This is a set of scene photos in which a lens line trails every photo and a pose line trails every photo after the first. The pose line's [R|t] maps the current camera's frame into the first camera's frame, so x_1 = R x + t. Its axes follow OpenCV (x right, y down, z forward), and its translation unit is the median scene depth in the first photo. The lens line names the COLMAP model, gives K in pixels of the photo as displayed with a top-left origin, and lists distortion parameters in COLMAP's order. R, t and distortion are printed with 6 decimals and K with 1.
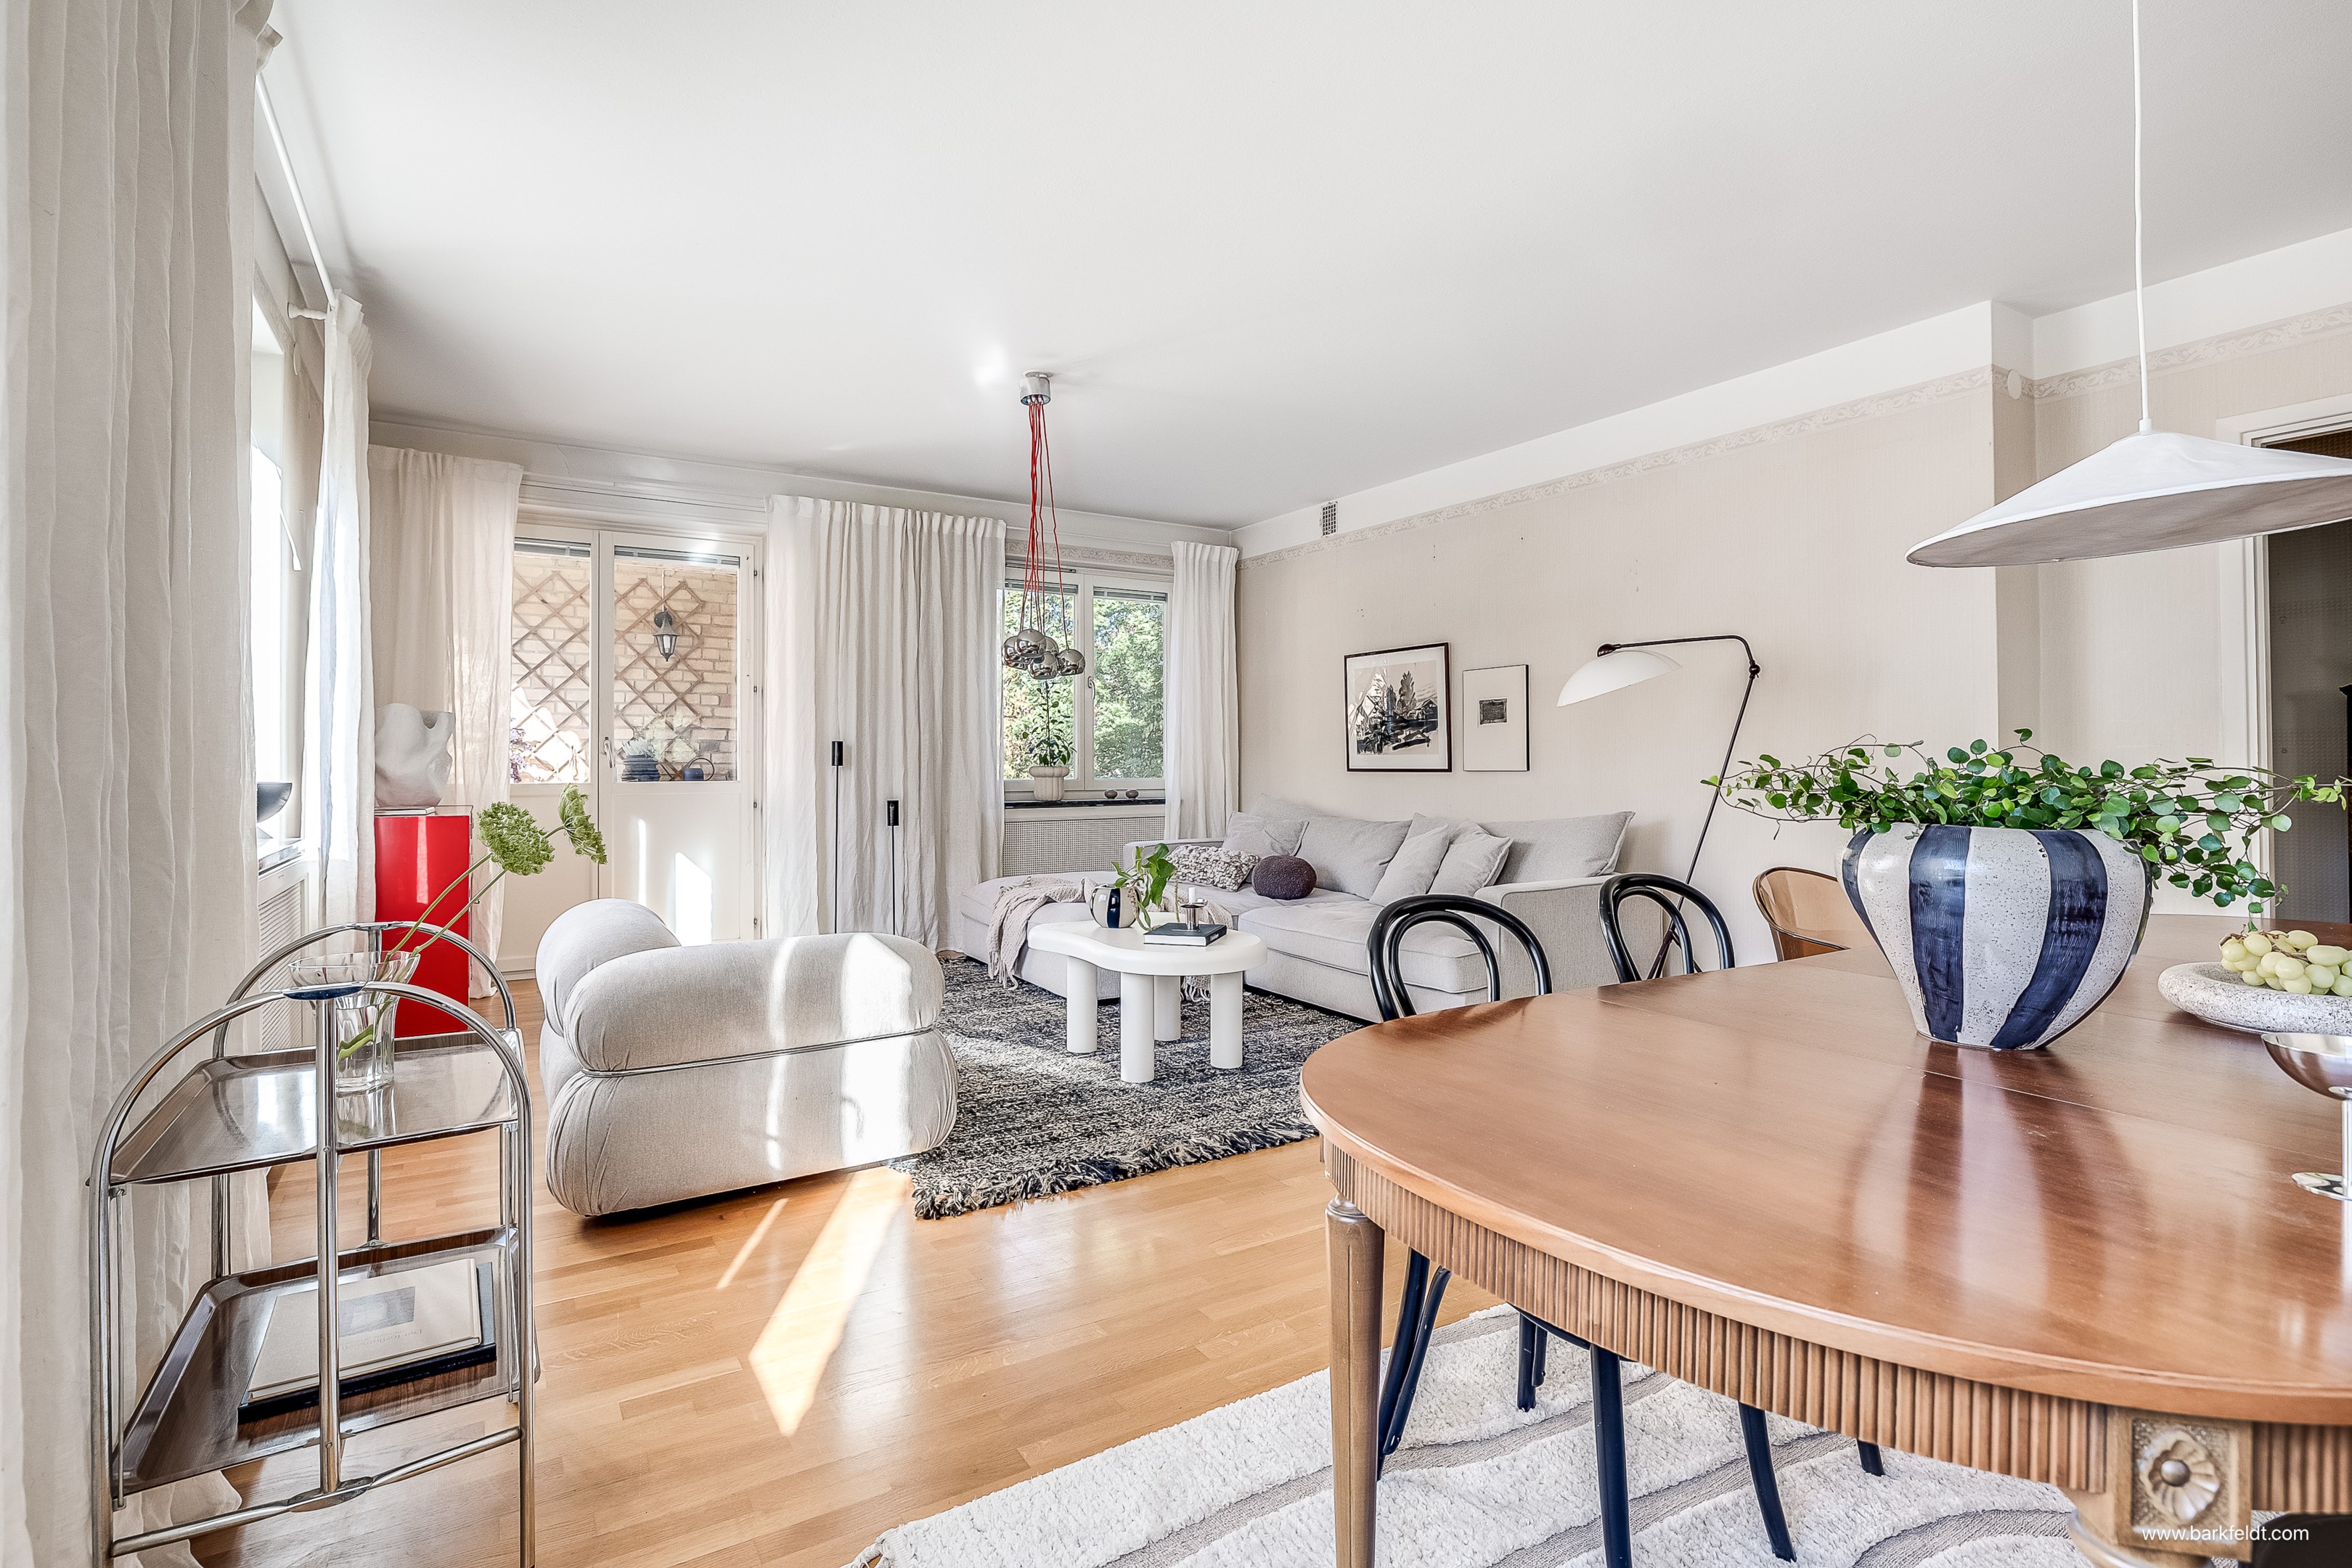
lens RADIAL K [[1118.3, 0, 1186.6], [0, 1118.3, 760.4], [0, 0, 1]] dist [-0.012066, 0.001810]
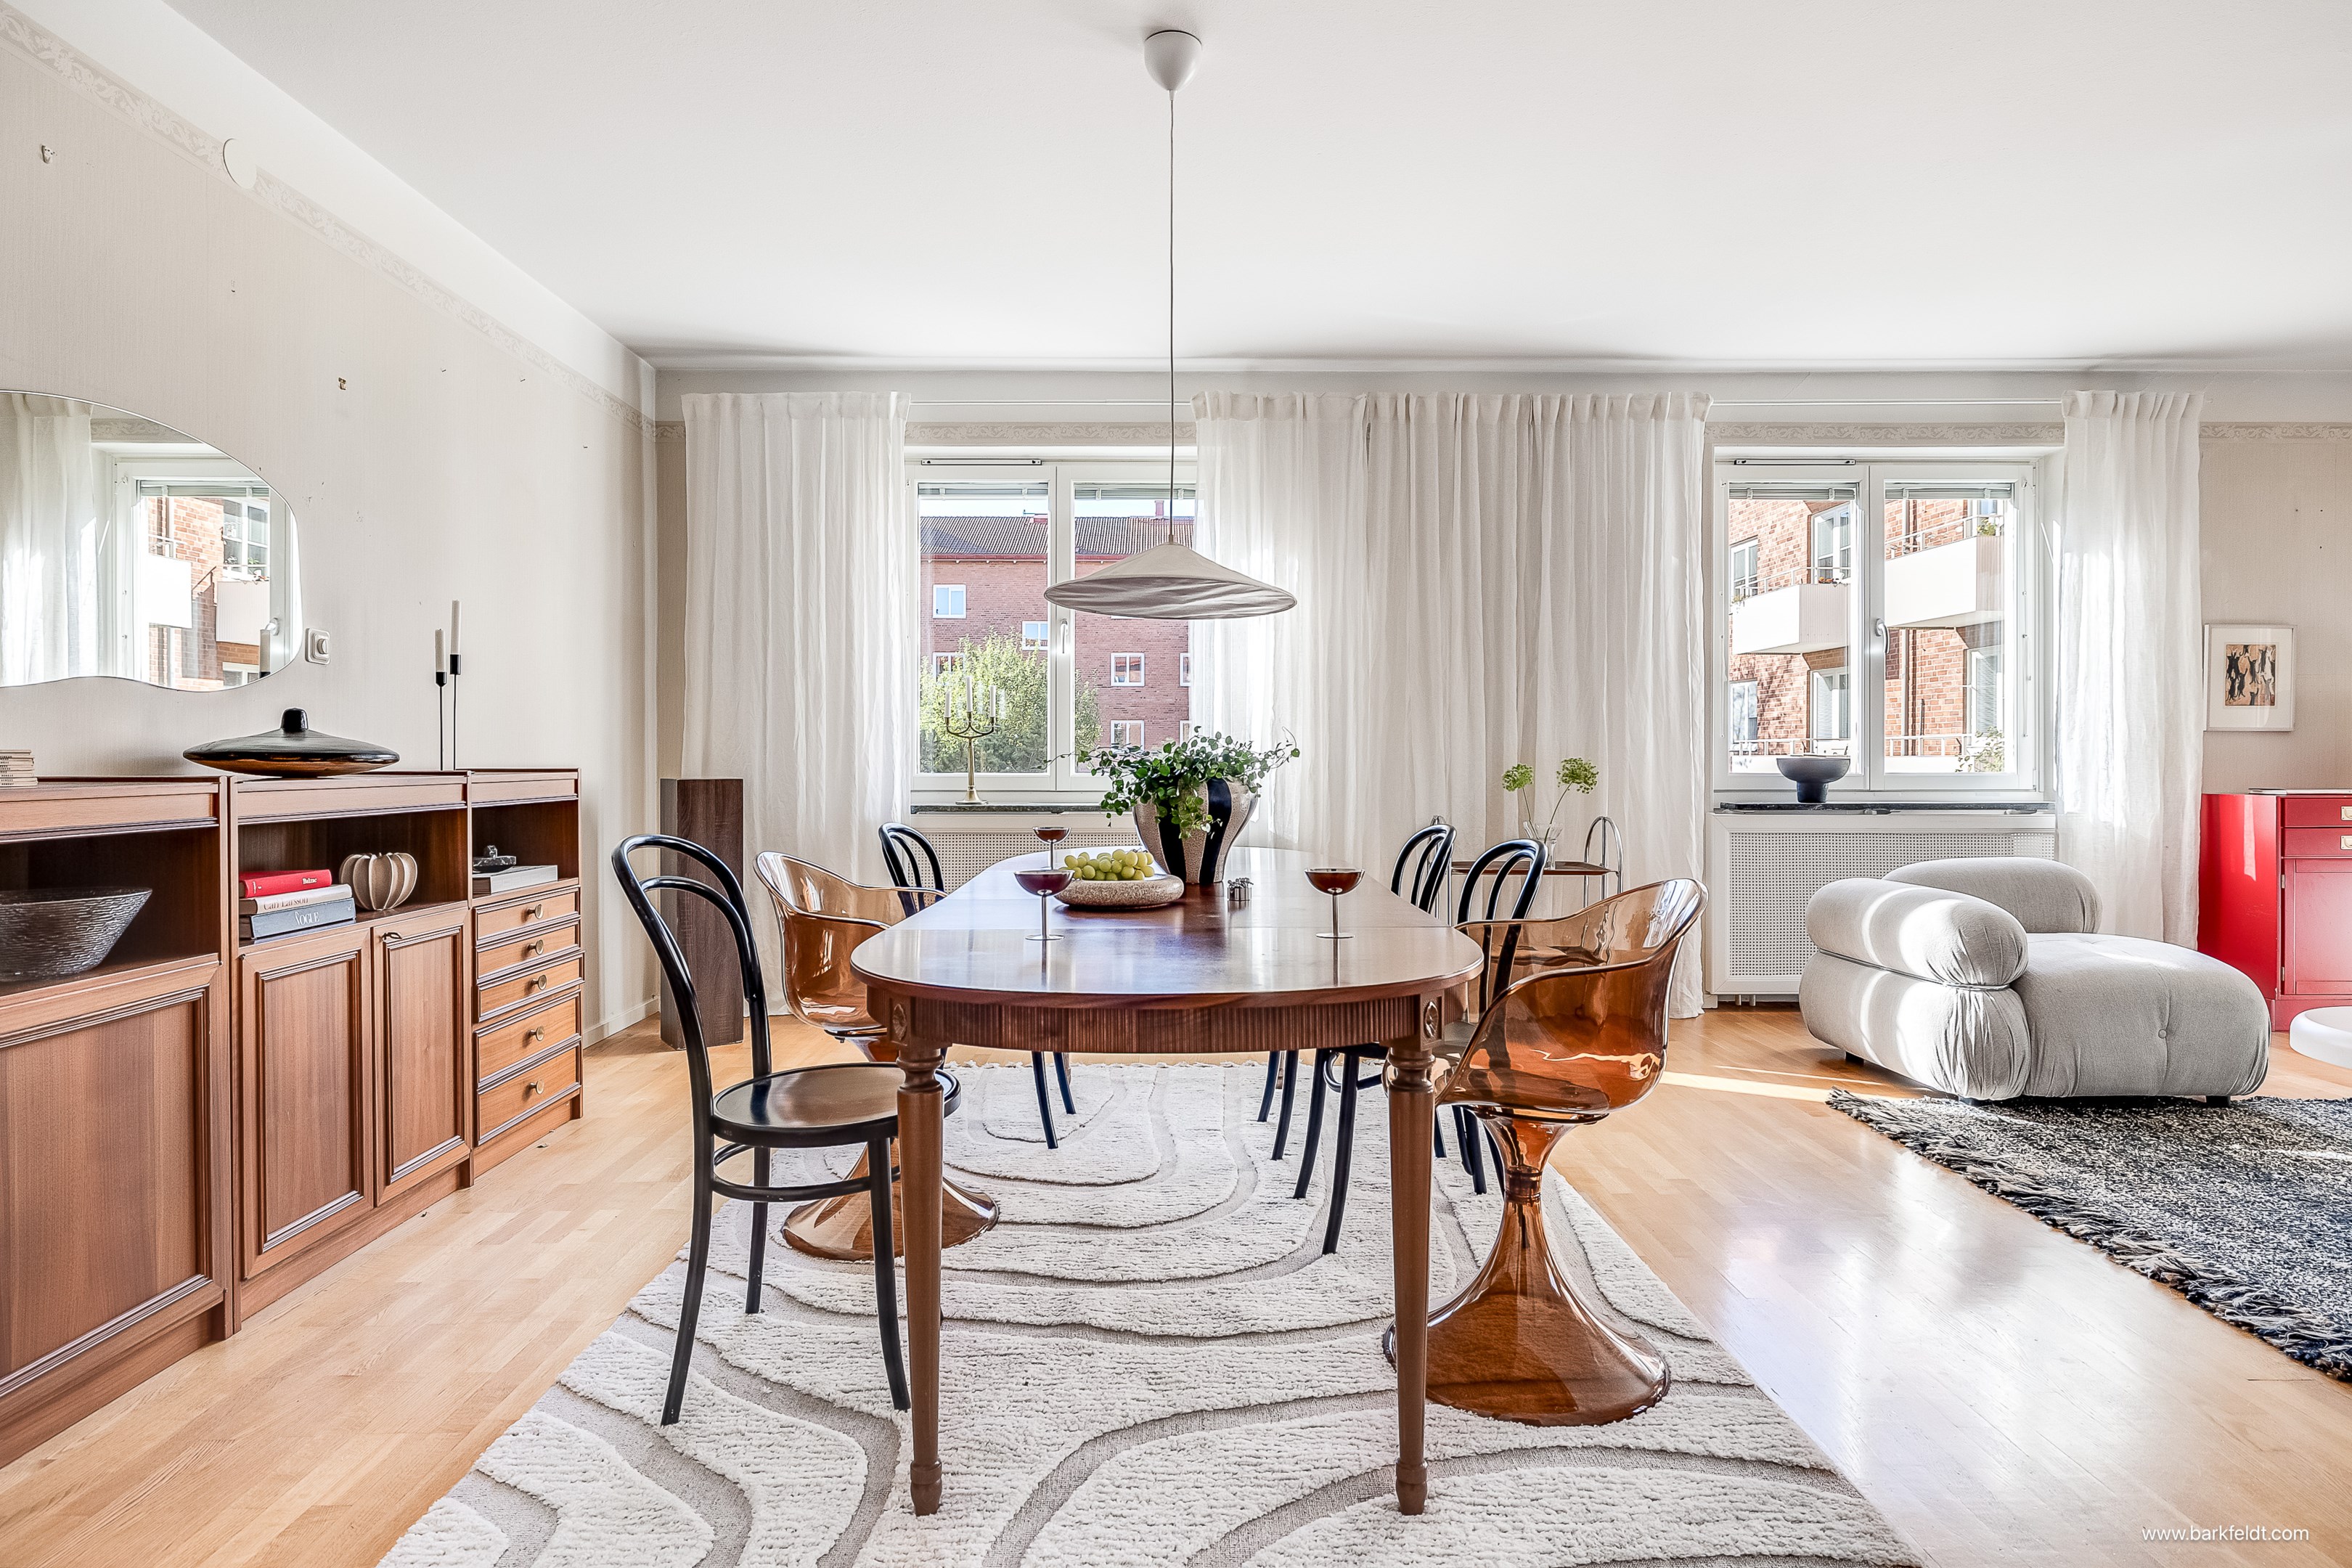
lens RADIAL K [[1276.9, 0, 1166.5], [0, 1276.9, 773.1], [0, 0, 1]] dist [0.003766, -0.001734]
pose [[-0.520274, 0.010334, -0.853937, 0.431474], [0.002793, 0.999942, 0.010399, 0.006212], [0.853995, 0.003026, -0.520273, 0.345951]]
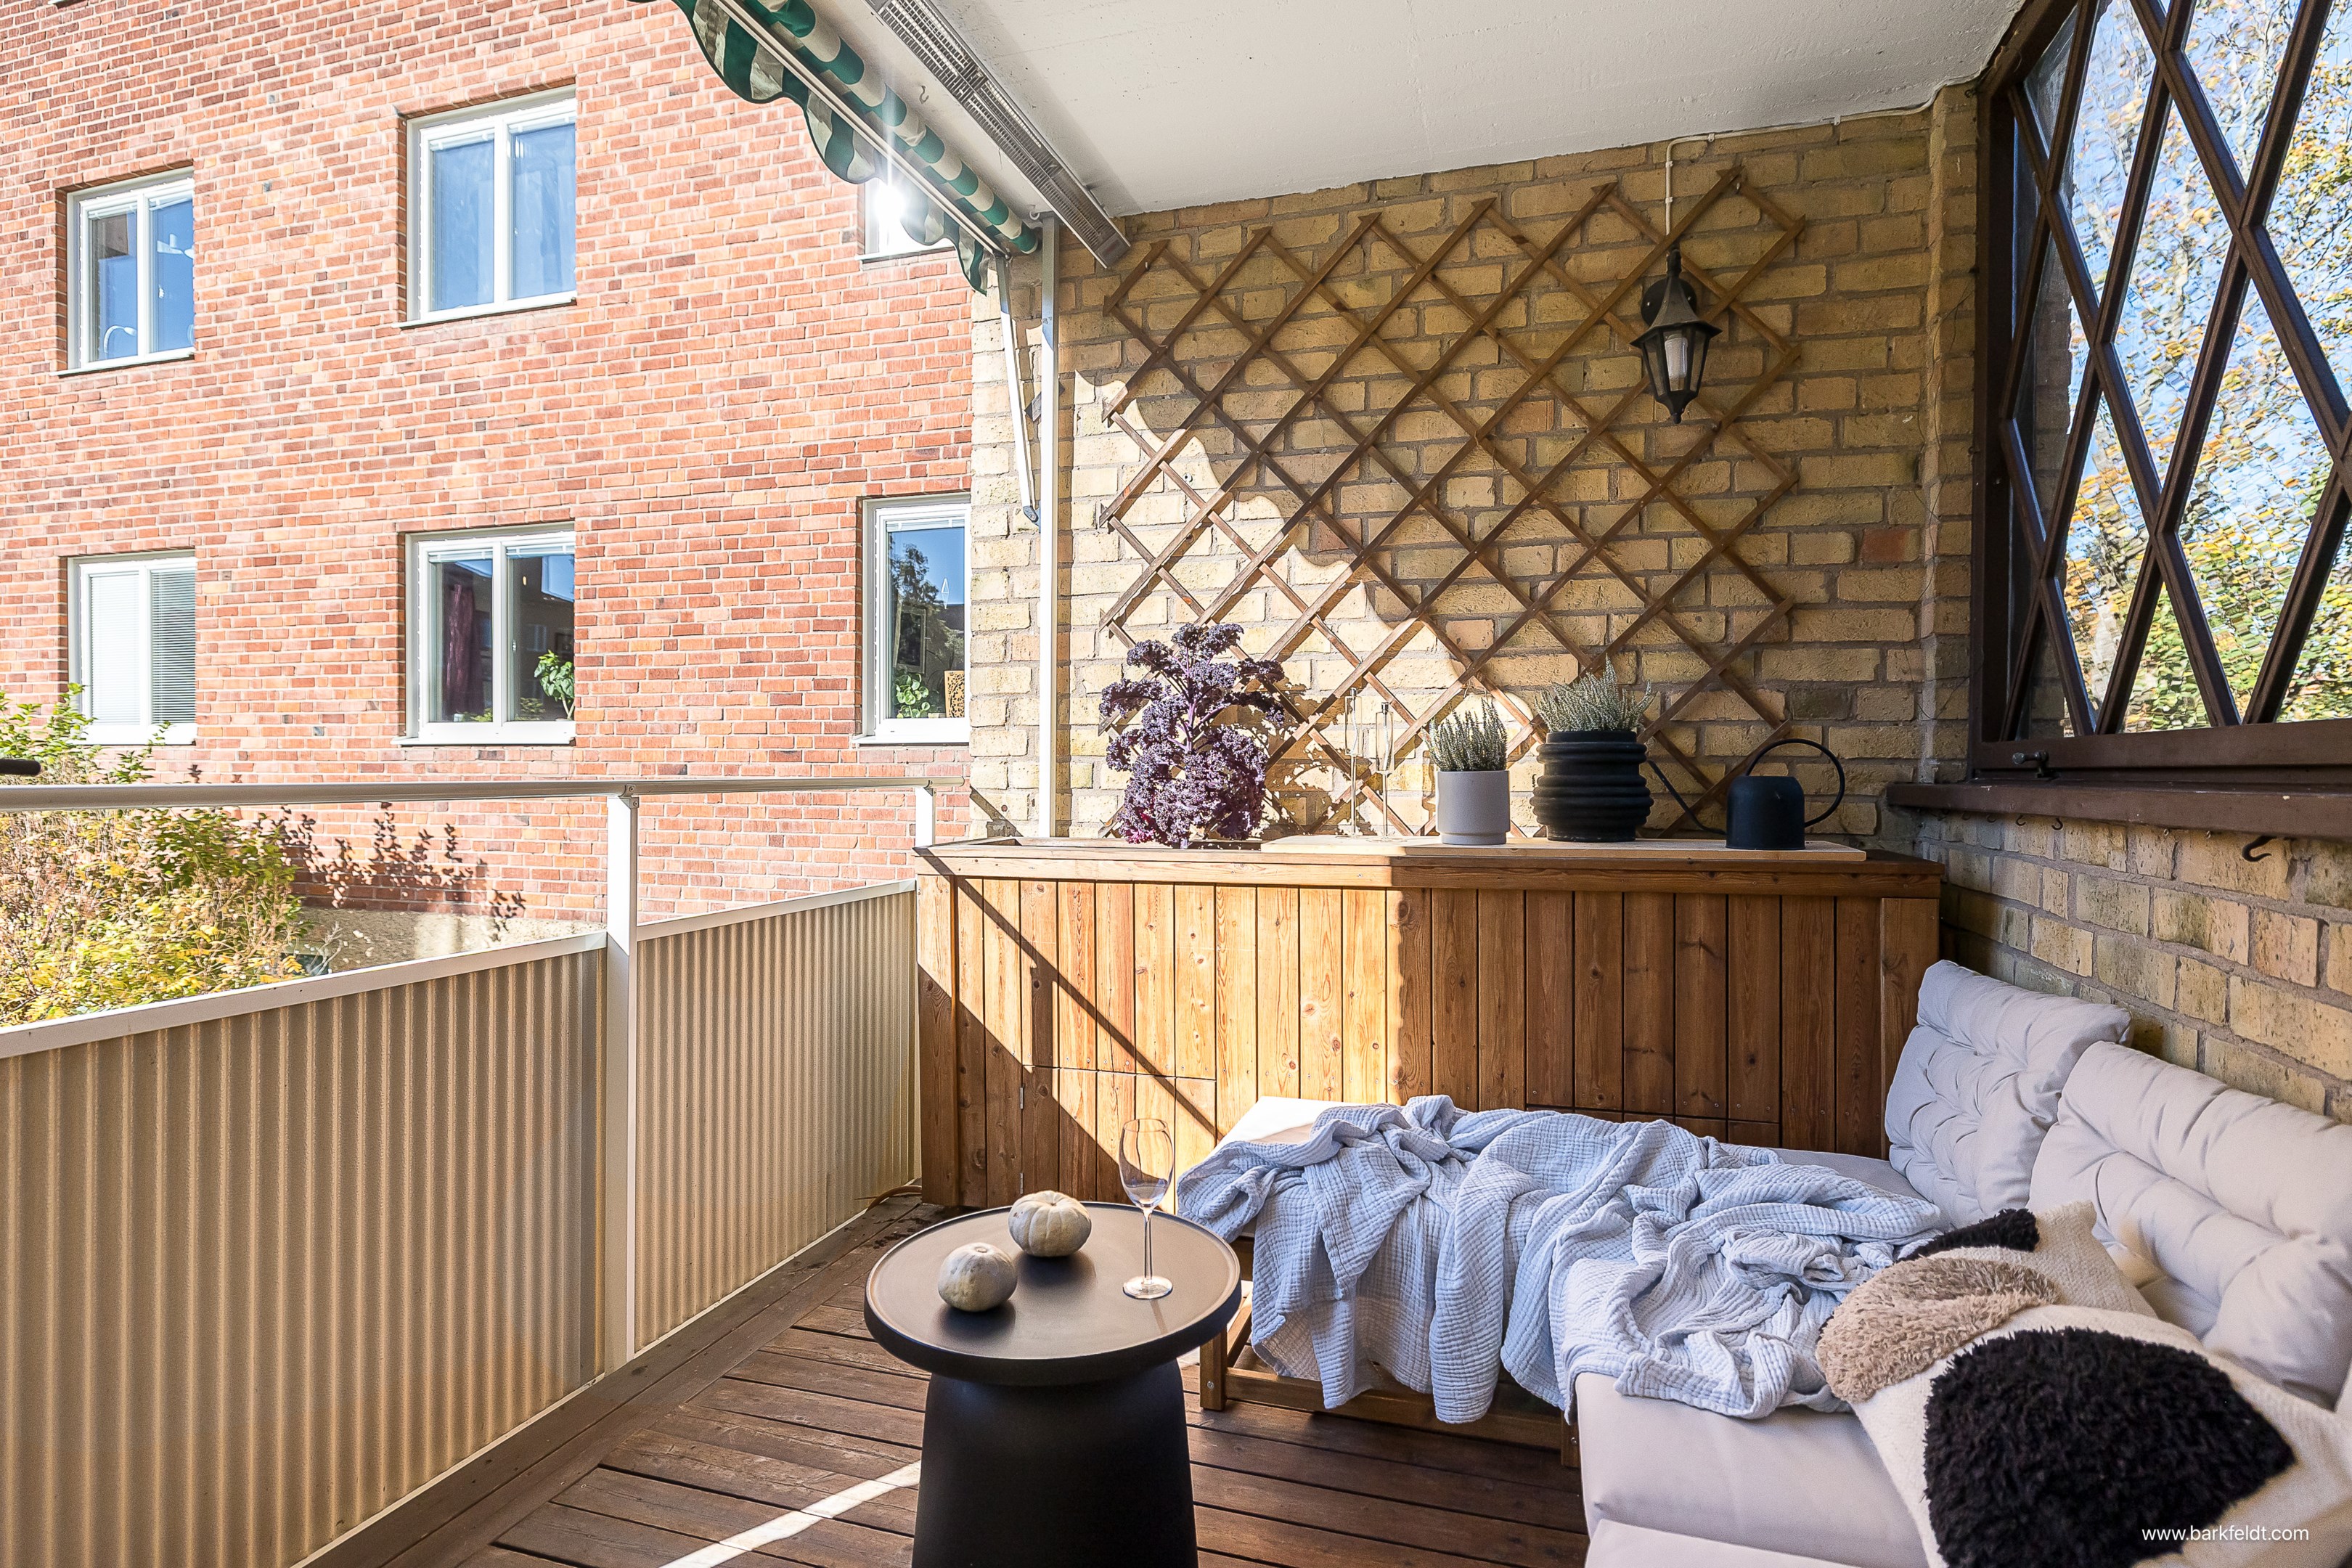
lens RADIAL K [[1194.4, 0, 1186.6], [0, 1194.4, 775.2], [0, 0, 1]] dist [-0.008681, 0.002577]
pose [[0.652482, 0.009843, -0.757740, -0.305678], [0.000489, 0.999910, 0.013409, 0.002337], [0.757804, -0.009119, 0.652419, 0.684089]]
